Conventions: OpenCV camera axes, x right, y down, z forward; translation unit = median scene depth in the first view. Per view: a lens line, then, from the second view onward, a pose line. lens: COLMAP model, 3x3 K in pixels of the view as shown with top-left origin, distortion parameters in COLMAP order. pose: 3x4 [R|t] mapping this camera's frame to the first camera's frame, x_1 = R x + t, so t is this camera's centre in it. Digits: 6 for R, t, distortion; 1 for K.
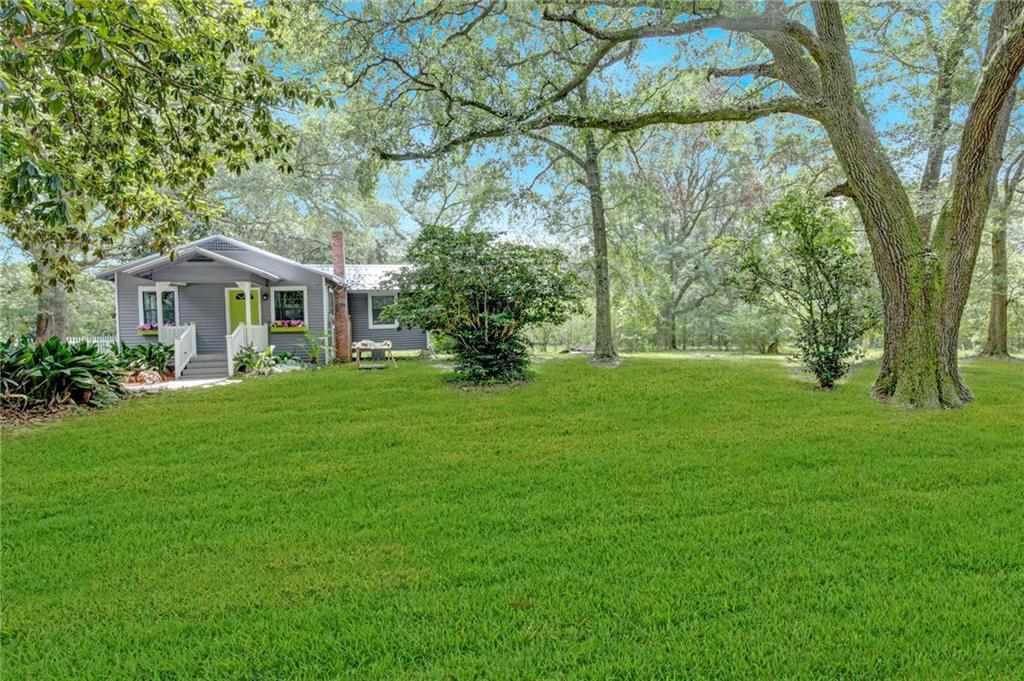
lens RADIAL K [[489.4, 0, 512.0], [0, 489.4, 340.5], [0, 0, 1]] dist [-0.033754, 0.000113]
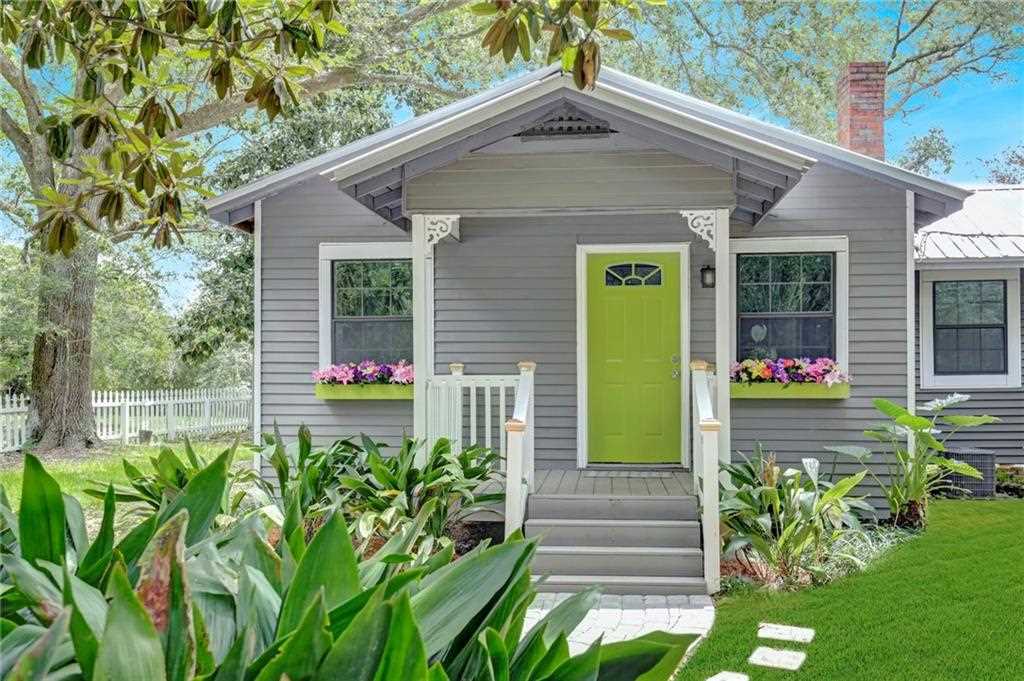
lens RADIAL K [[1063.6, 0, 512.0], [0, 1063.6, 340.5], [0, 0, 1]] dist [-0.001433, -0.001482]
pose [[0.936924, 0.005285, -0.349493, -0.420295], [-0.025356, 0.998279, -0.052878, -0.016981], [0.348612, 0.058404, 0.935446, 0.401356]]
